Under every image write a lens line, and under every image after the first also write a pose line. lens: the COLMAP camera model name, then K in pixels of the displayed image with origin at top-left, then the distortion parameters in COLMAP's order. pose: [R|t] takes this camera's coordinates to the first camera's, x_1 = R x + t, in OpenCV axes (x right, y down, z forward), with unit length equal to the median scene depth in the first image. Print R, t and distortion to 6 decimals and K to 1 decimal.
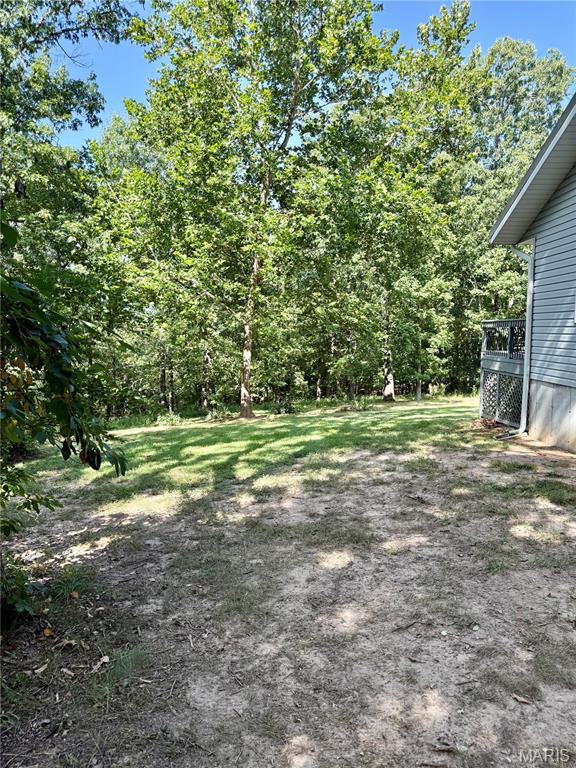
lens RADIAL K [[460.2, 0, 288.0], [0, 460.2, 384.0], [0, 0, 1]] dist [0.002661, -0.089127]
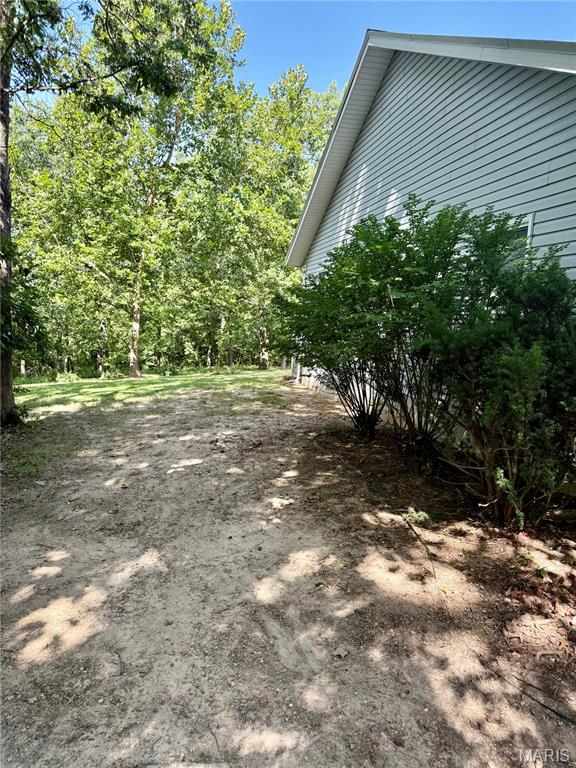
lens RADIAL K [[460.2, 0, 288.0], [0, 460.2, 384.0], [0, 0, 1]] dist [0.002661, -0.089127]
pose [[0.978473, 0.020261, 0.205376, 0.070536], [-0.031934, 0.998047, 0.053680, 0.014253], [-0.203887, -0.059083, 0.977210, -0.341788]]
